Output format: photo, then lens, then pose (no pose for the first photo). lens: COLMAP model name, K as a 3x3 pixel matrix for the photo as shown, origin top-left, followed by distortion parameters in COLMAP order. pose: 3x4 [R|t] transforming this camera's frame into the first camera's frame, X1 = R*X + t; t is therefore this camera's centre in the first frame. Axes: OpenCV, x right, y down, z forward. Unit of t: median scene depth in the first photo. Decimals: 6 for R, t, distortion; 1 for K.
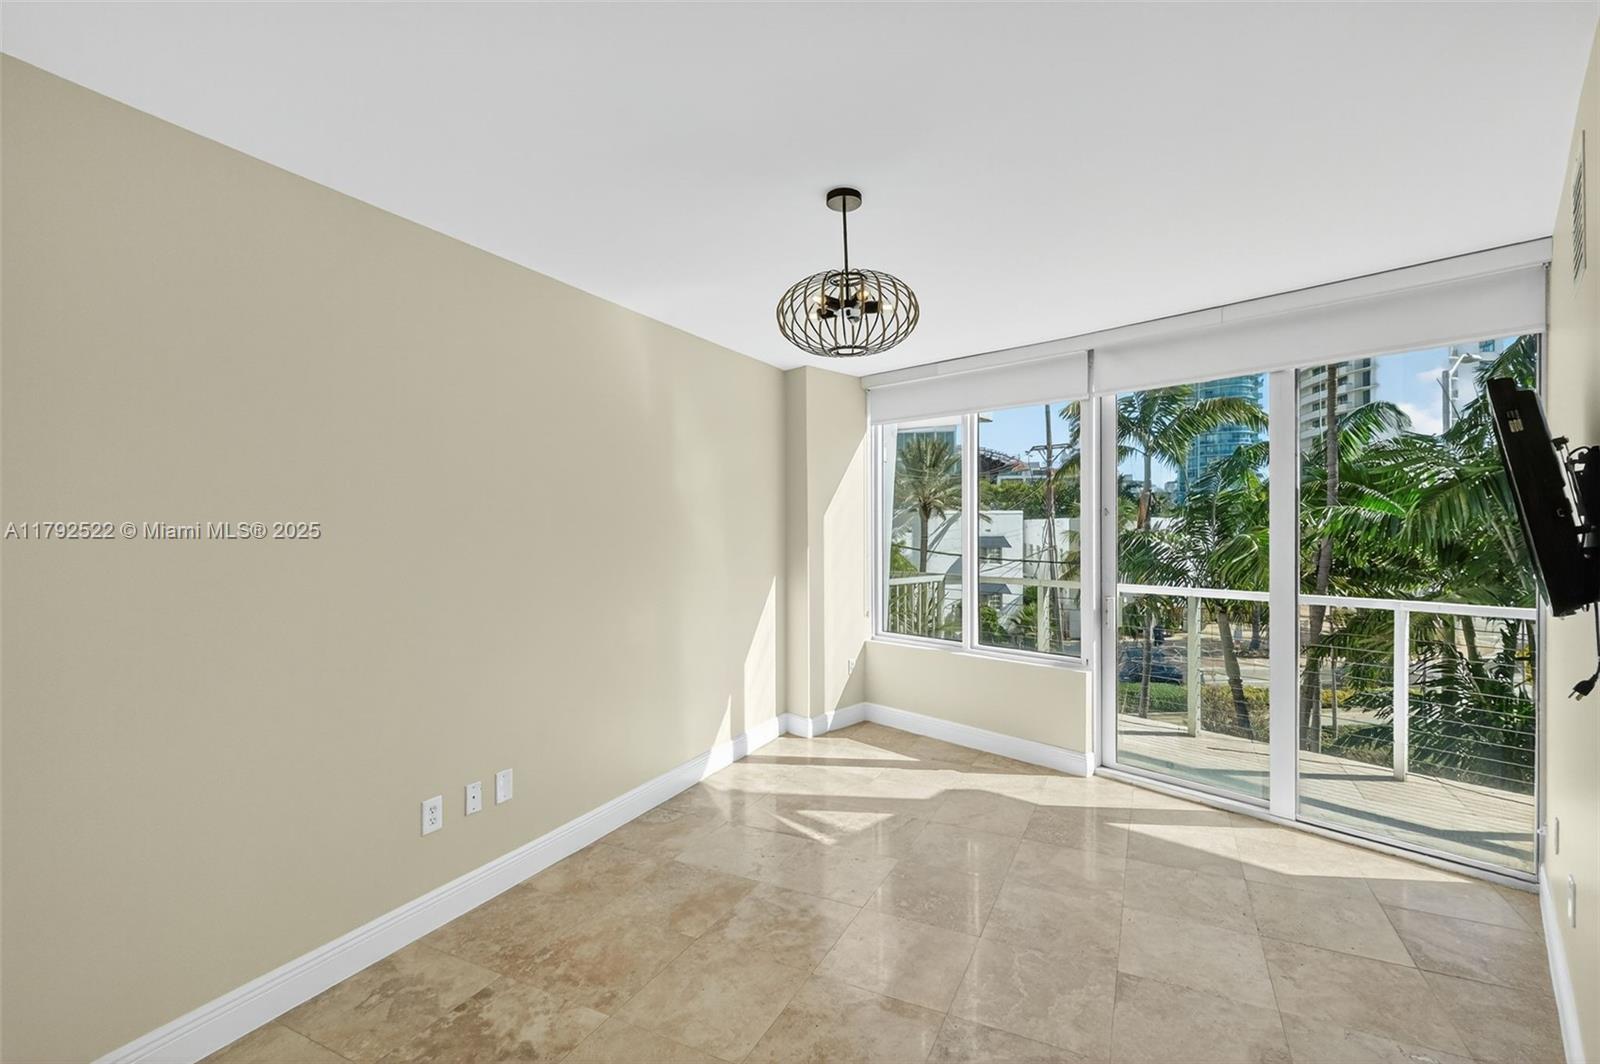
lens RADIAL K [[705.7, 0, 791.1], [0, 705.7, 519.7], [0, 0, 1]] dist [-0.012487, 0.000083]
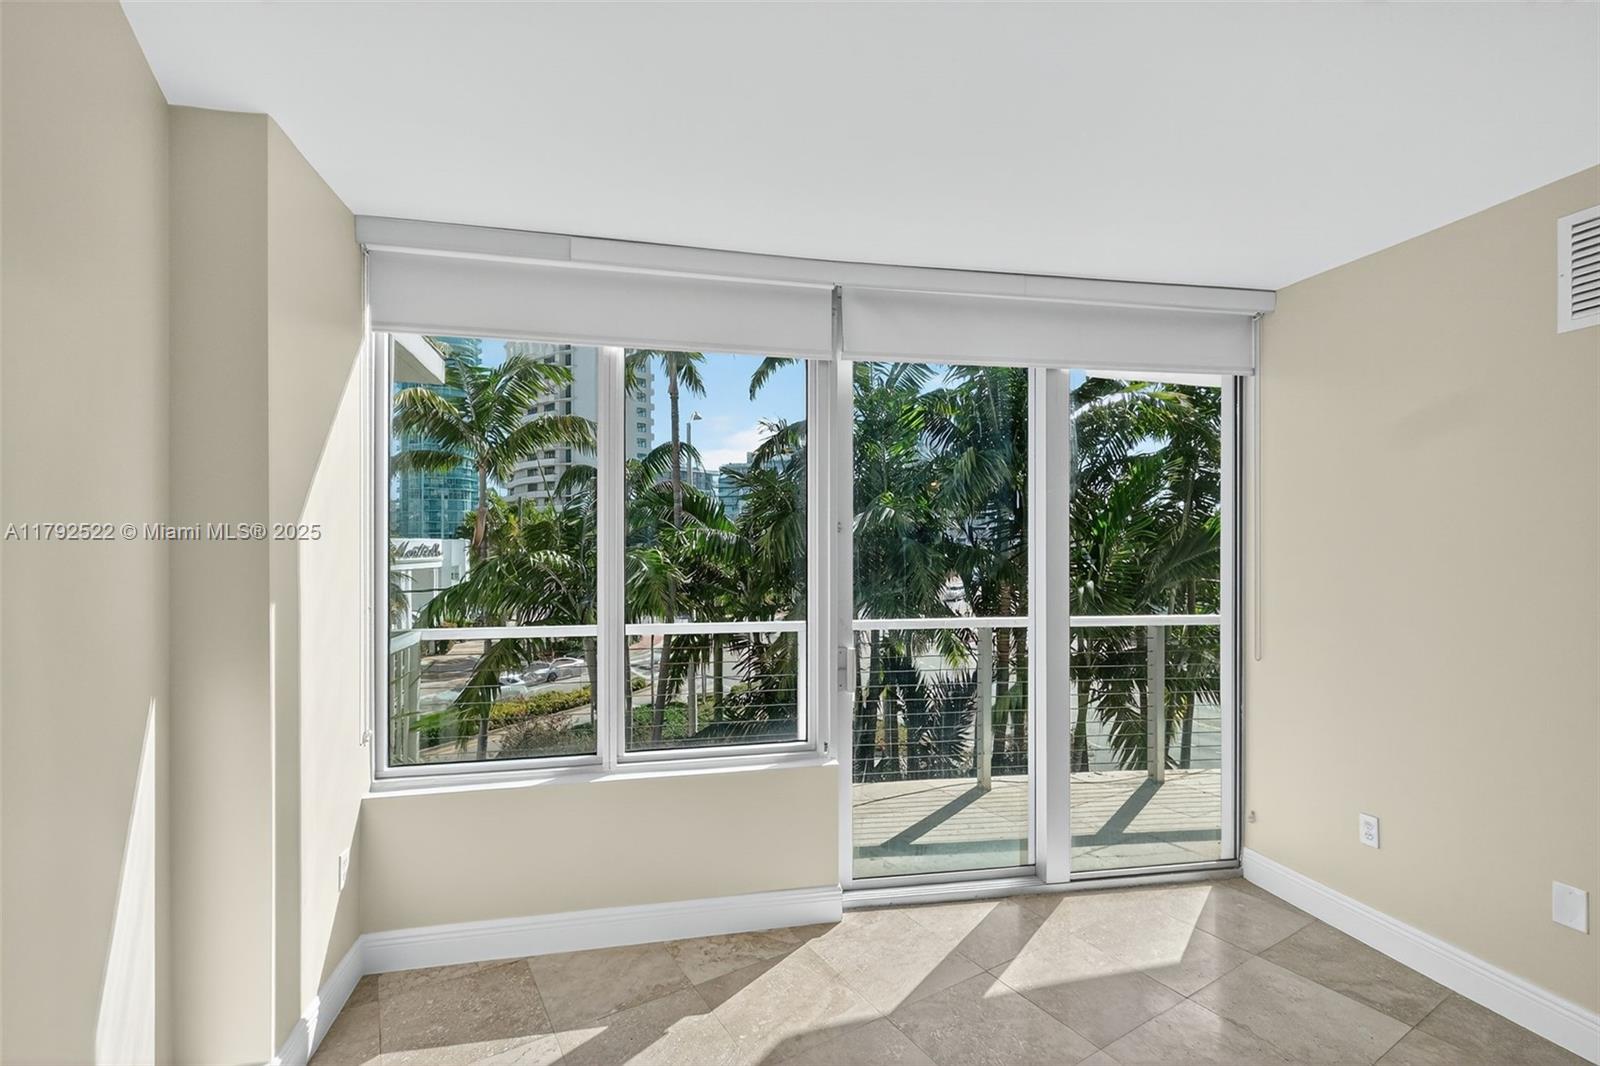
lens RADIAL K [[699.0, 0, 796.2], [0, 699.0, 546.6], [0, 0, 1]] dist [0.000450, 0.000033]
pose [[0.512919, 0.000571, 0.858437, -0.148961], [-0.010987, 0.999922, 0.005900, 0.002889], [-0.858366, -0.012458, 0.512886, 0.577282]]
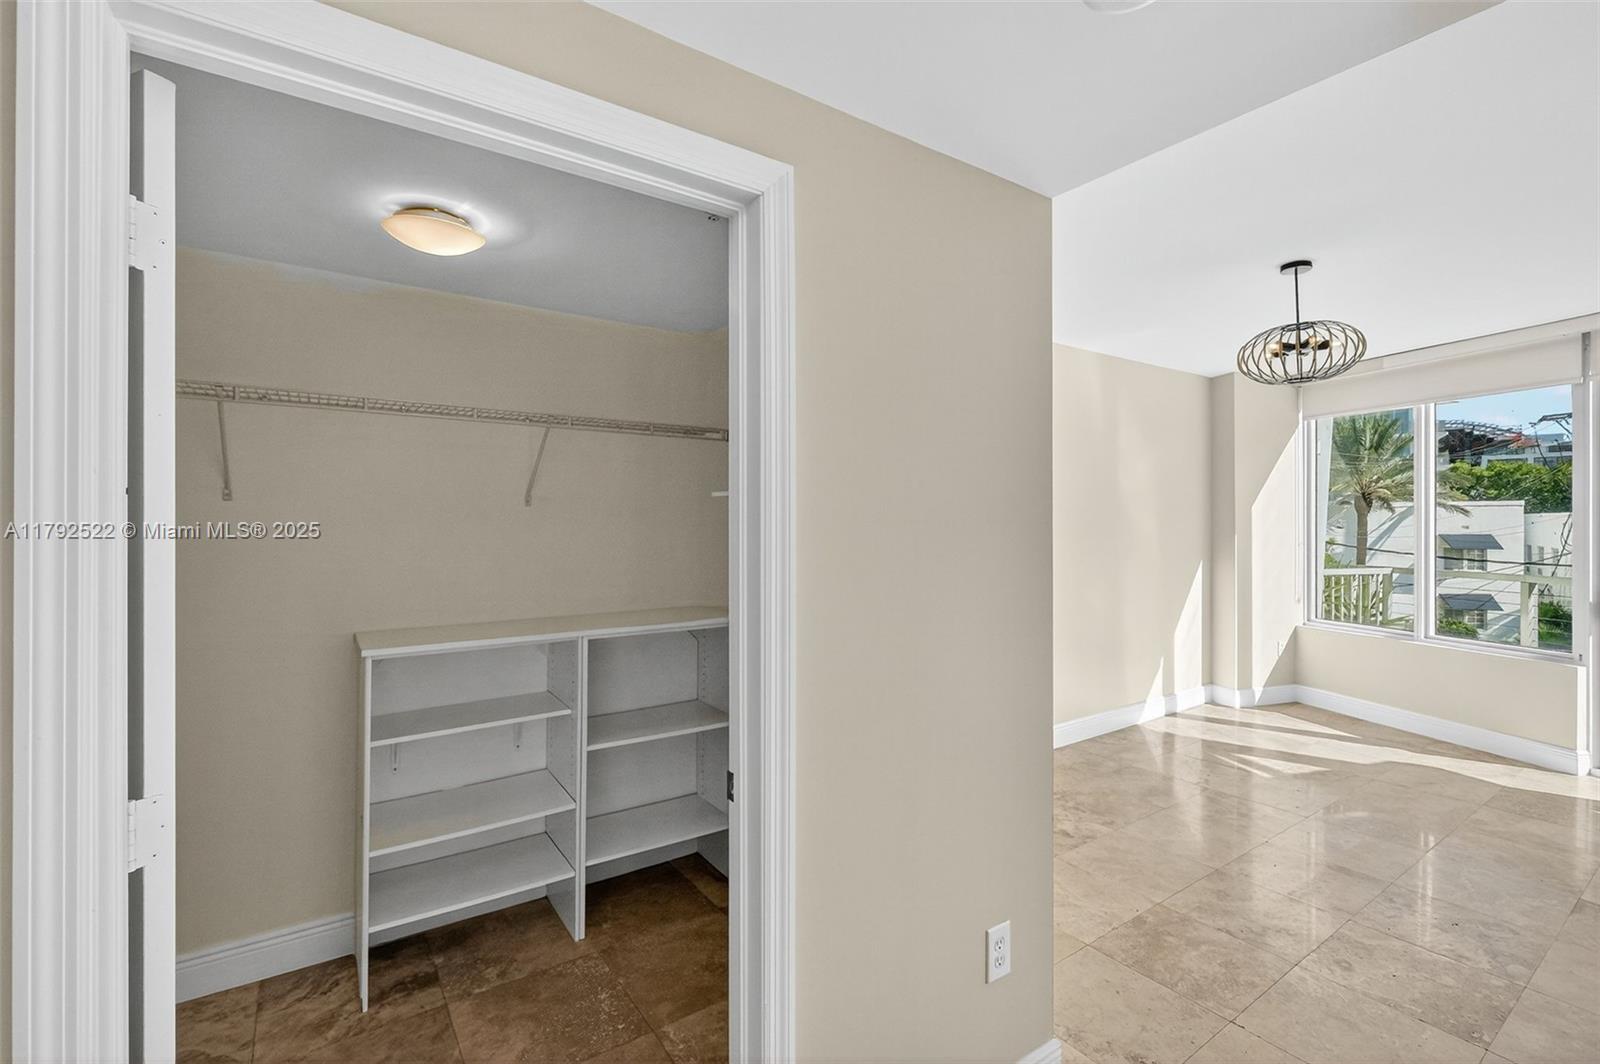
lens RADIAL K [[705.7, 0, 791.1], [0, 705.7, 519.7], [0, 0, 1]] dist [-0.012487, 0.000083]
pose [[0.879246, 0.000681, -0.476368, -0.064147], [0.002321, 0.999981, 0.005713, 0.006603], [0.476363, -0.006129, 0.879228, -0.298256]]
